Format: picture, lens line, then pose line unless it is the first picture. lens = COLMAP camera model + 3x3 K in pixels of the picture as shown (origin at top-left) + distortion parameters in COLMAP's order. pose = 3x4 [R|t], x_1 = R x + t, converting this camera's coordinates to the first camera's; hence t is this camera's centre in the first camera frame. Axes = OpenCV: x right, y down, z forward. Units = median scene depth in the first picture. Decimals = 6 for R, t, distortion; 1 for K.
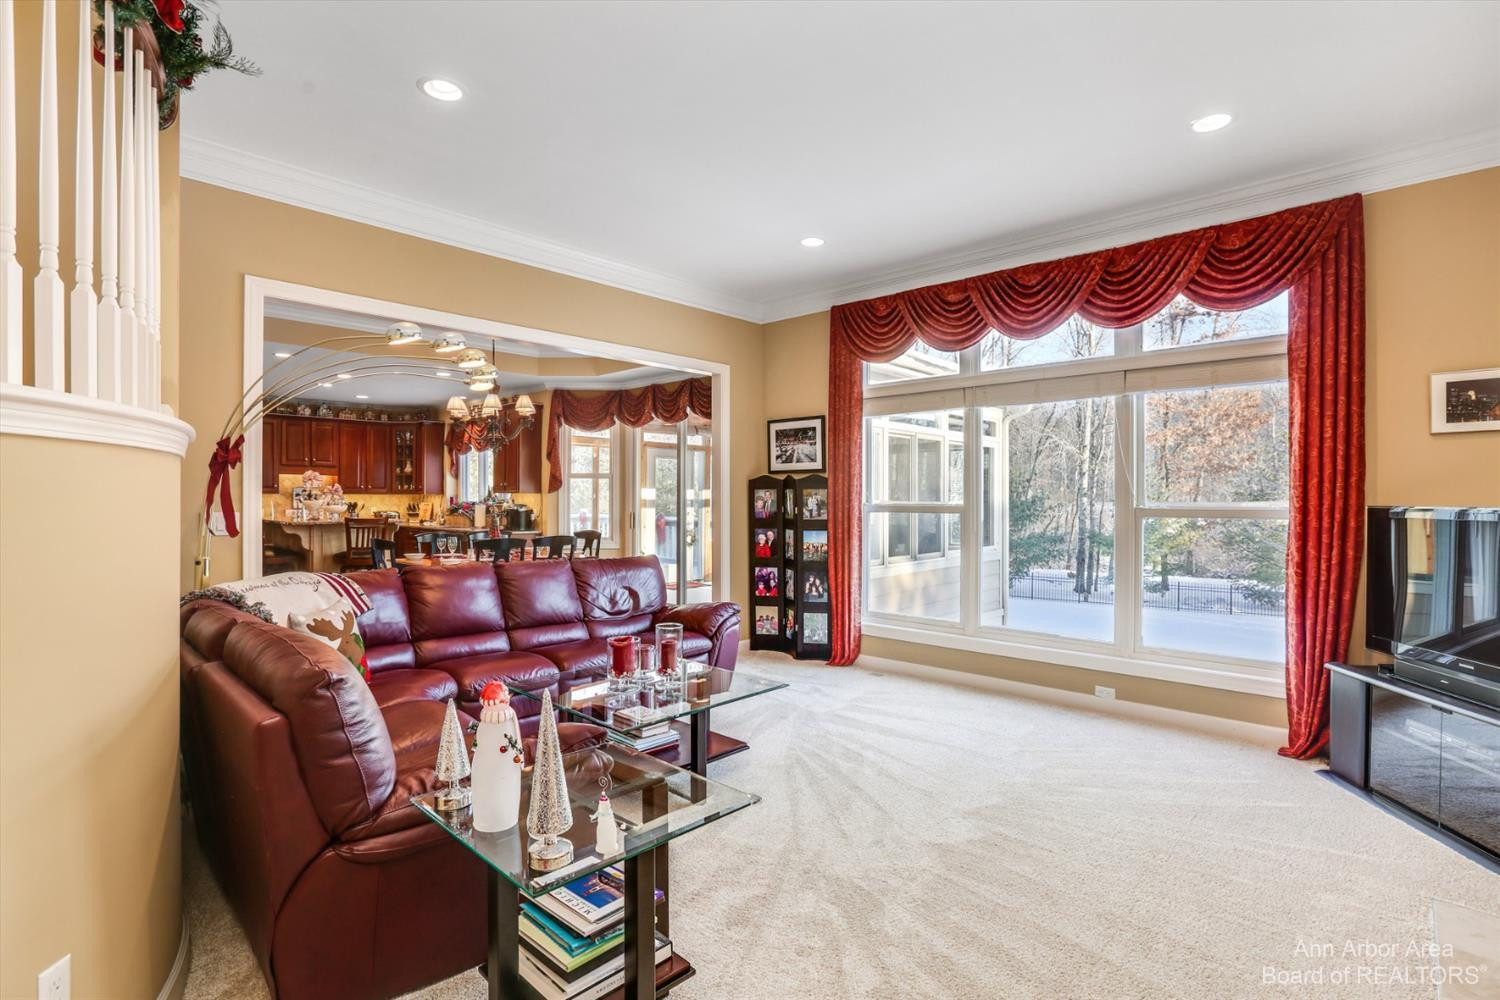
lens RADIAL K [[728.9, 0, 732.6], [0, 728.9, 492.6], [0, 0, 1]] dist [-0.051767, 0.034285]
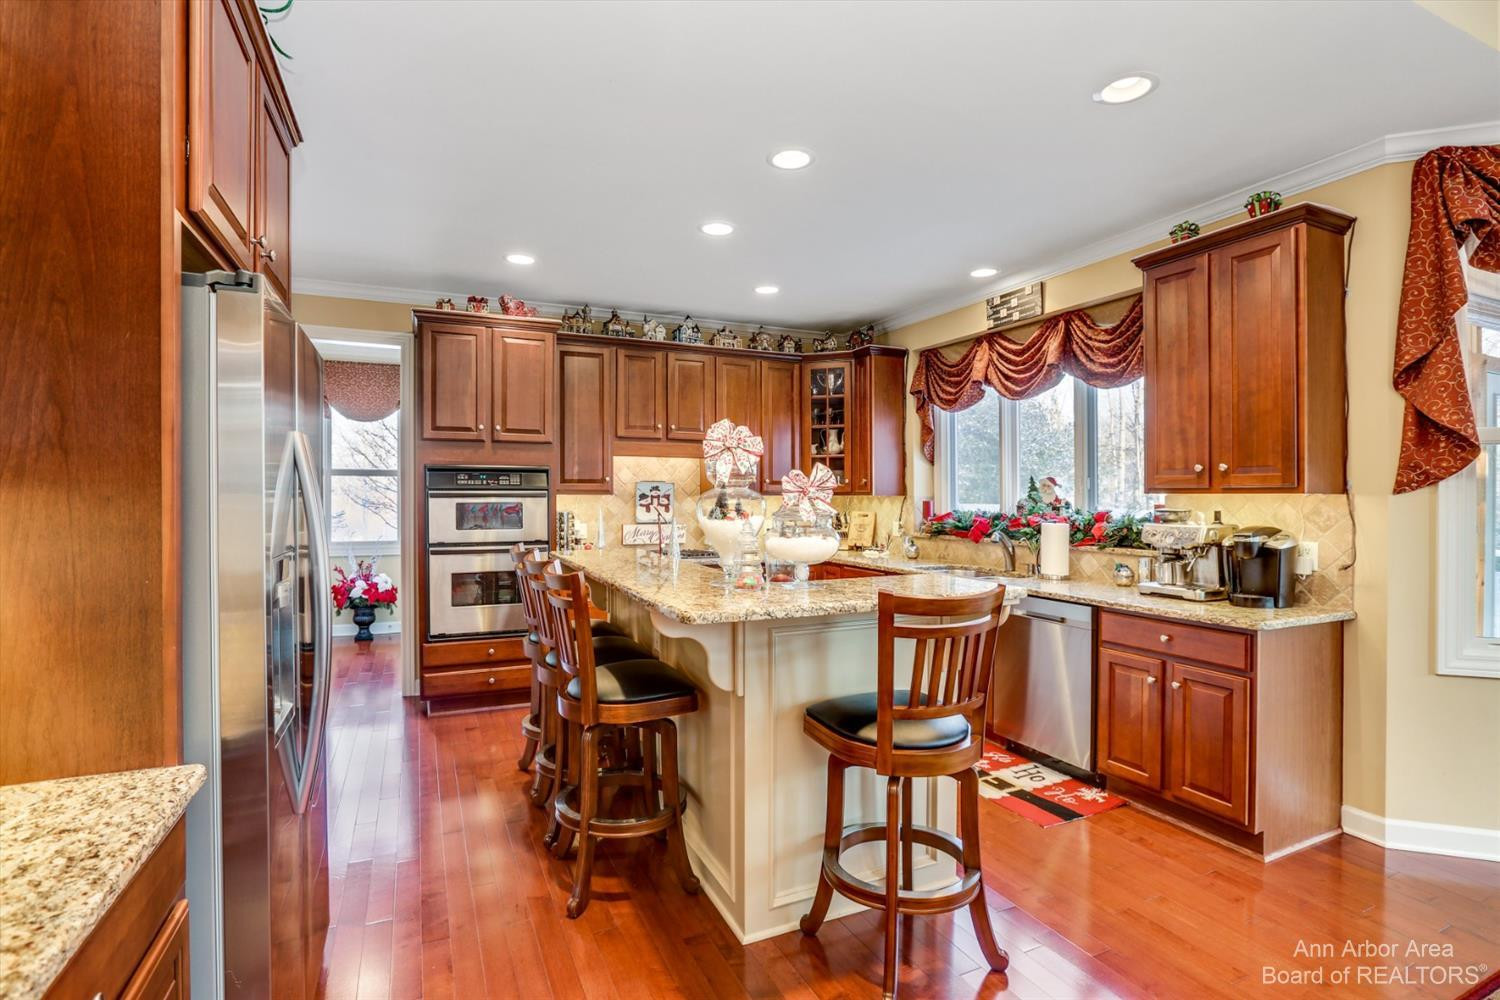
lens RADIAL K [[728.9, 0, 732.6], [0, 728.9, 492.6], [0, 0, 1]] dist [-0.051767, 0.034285]
pose [[0.930927, 0.000087, -0.365205, -0.345022], [0.000881, 0.999997, 0.002485, -0.000980], [0.365204, -0.002635, 0.930924, 0.521654]]
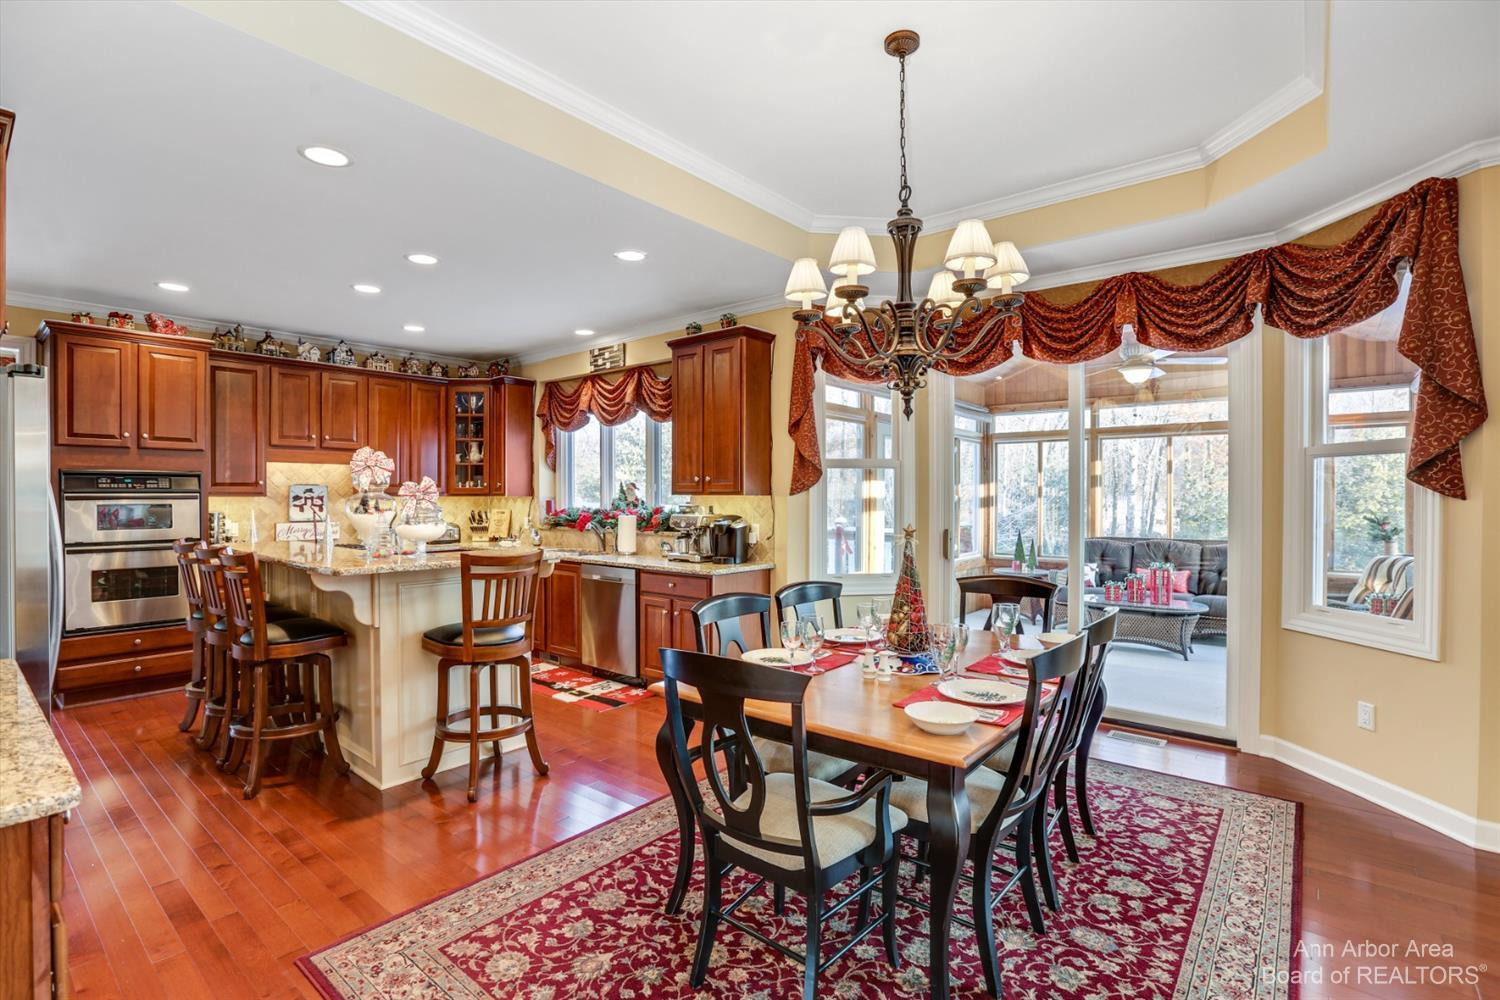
lens RADIAL K [[728.9, 0, 732.6], [0, 728.9, 492.6], [0, 0, 1]] dist [-0.051767, 0.034285]
pose [[0.998275, -0.001280, 0.058691, -0.279559], [0.001064, 0.999993, 0.003709, -0.003004], [-0.058696, -0.003640, 0.998269, 0.386954]]
